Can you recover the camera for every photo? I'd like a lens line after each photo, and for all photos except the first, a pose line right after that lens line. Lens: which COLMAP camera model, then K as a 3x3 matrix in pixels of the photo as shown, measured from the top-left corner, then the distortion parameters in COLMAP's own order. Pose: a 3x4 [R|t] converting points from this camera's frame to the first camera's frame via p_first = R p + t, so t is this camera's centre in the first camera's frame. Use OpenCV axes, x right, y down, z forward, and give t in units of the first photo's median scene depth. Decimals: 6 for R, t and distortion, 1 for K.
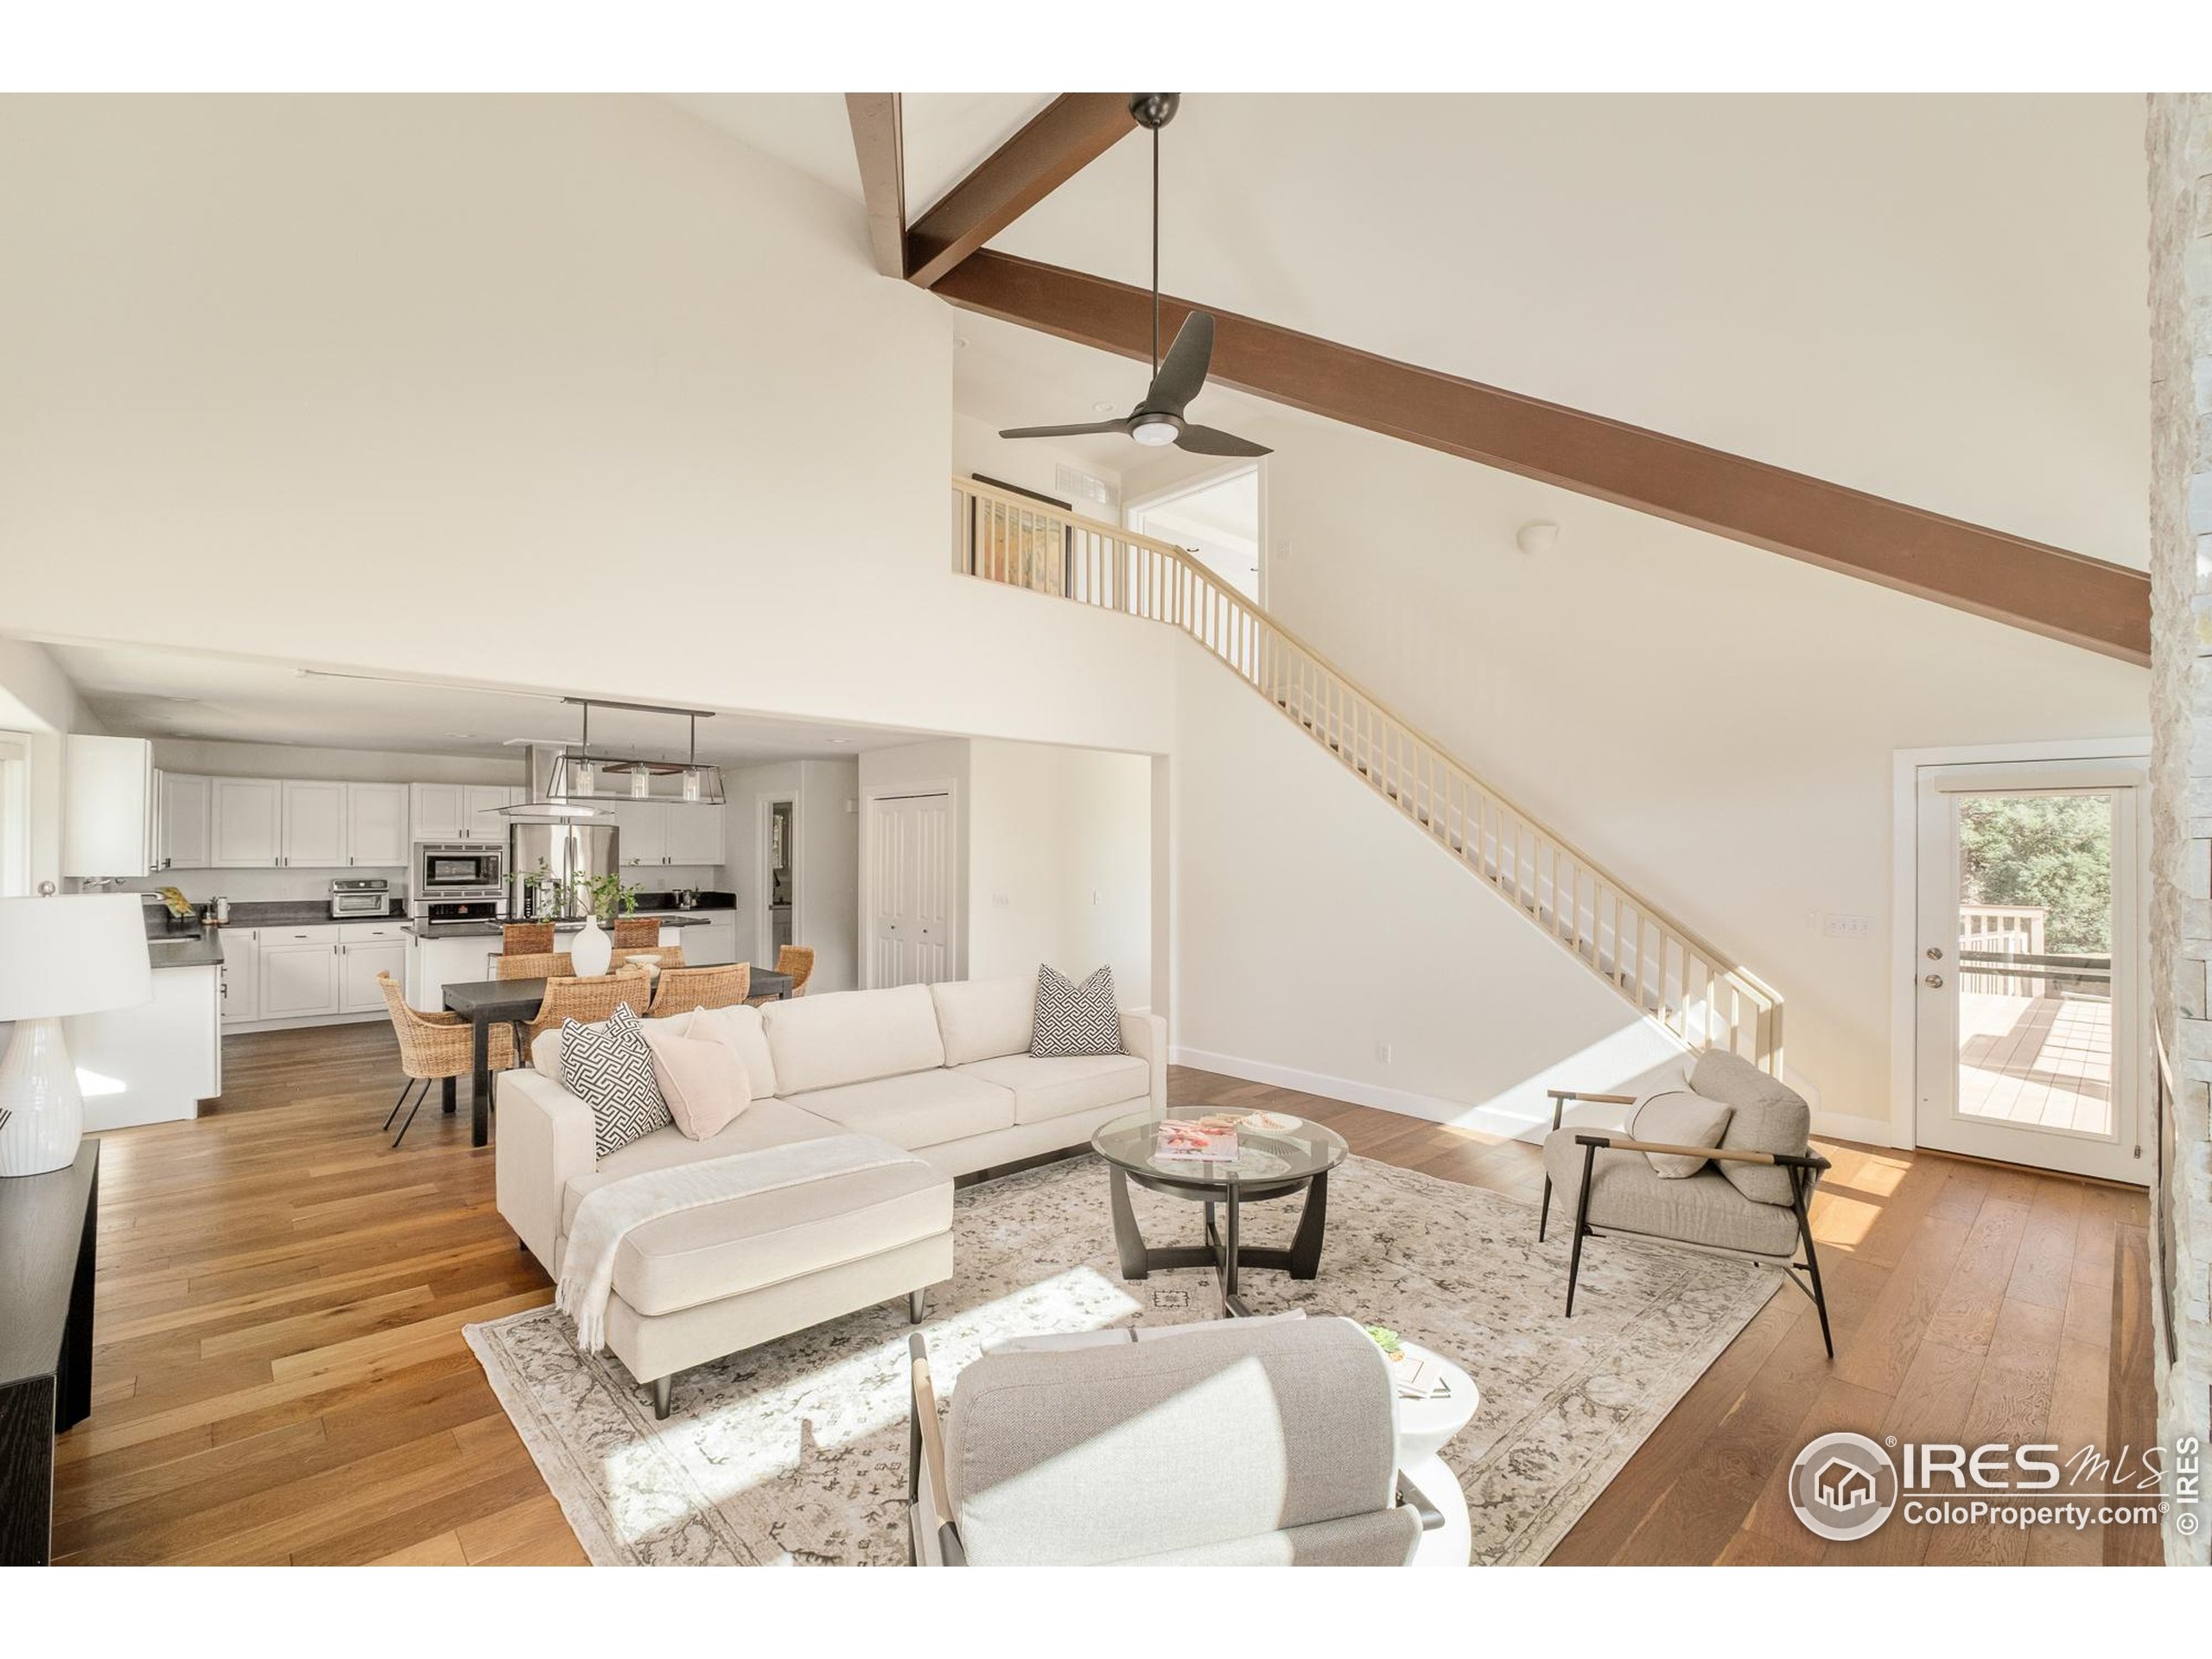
lens RADIAL K [[954.1, 0, 1107.3], [0, 954.1, 837.7], [0, 0, 1]] dist [-0.005786, -0.001414]
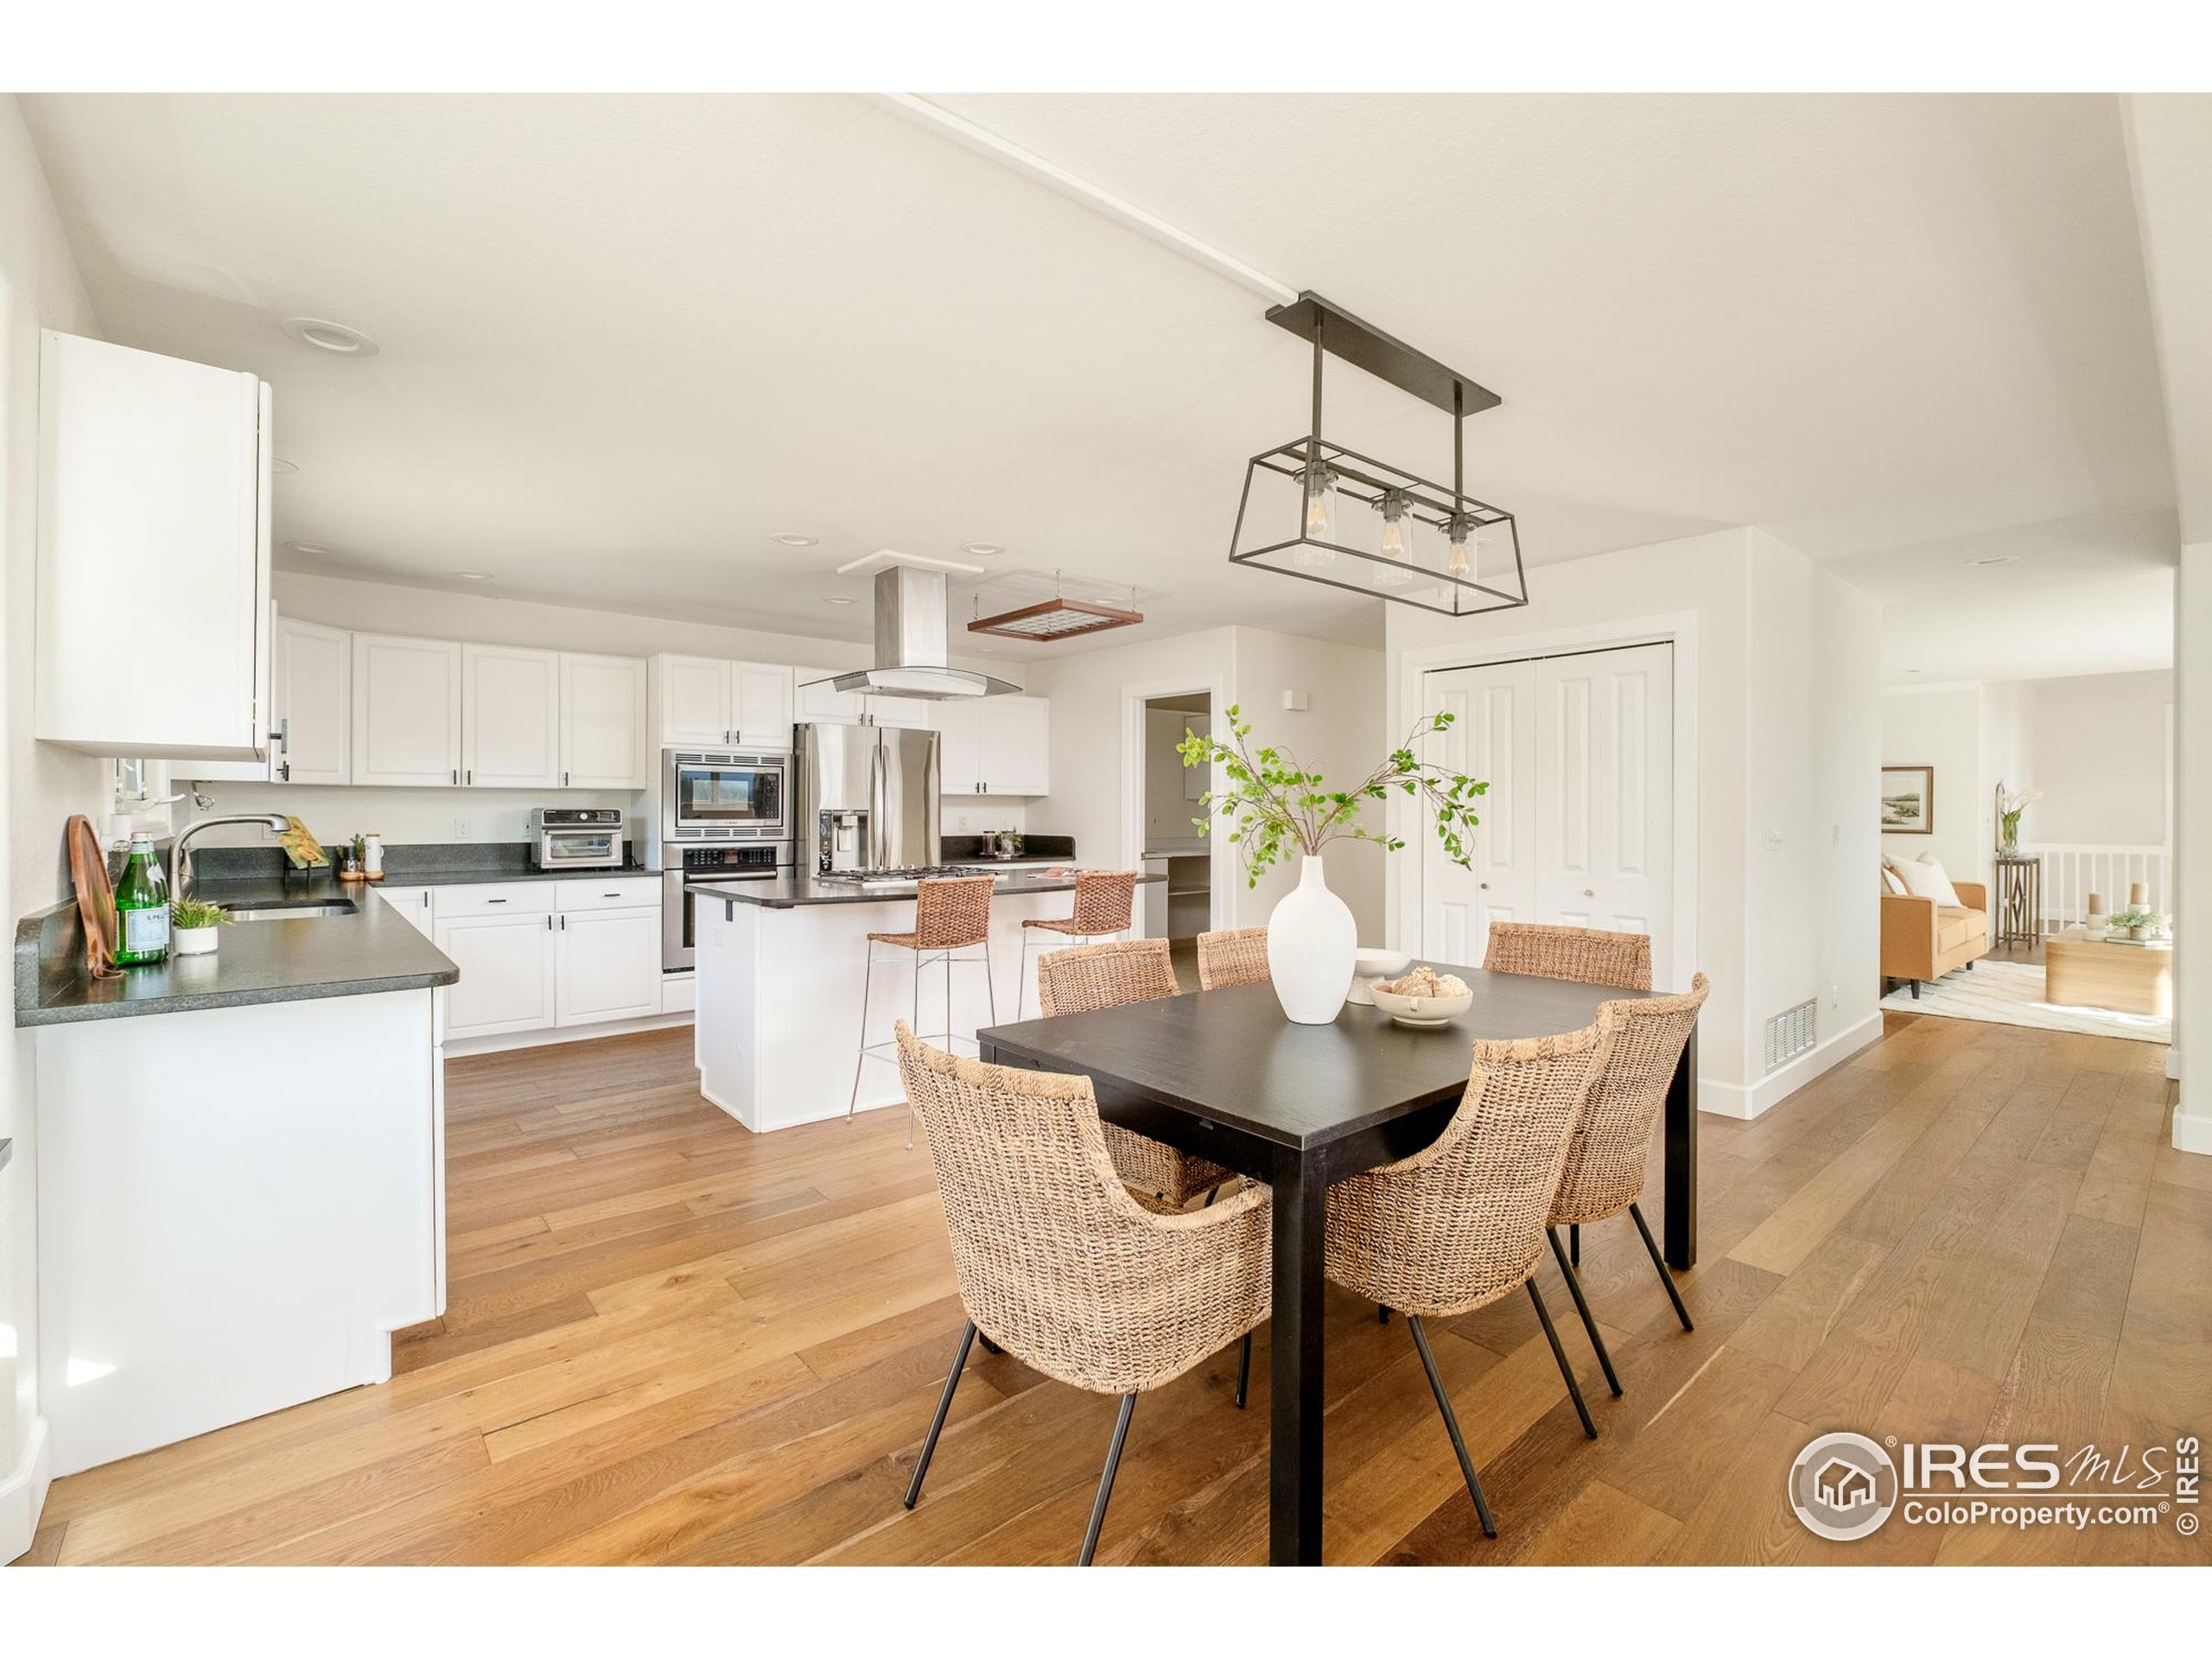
lens RADIAL K [[954.1, 0, 1101.9], [0, 954.1, 814.4], [0, 0, 1]] dist [-0.005786, -0.001414]
pose [[0.998232, 0.000323, -0.059440, -0.405673], [0.000799, 0.999822, 0.018861, 0.036096], [0.059435, -0.018875, 0.998054, 0.397175]]
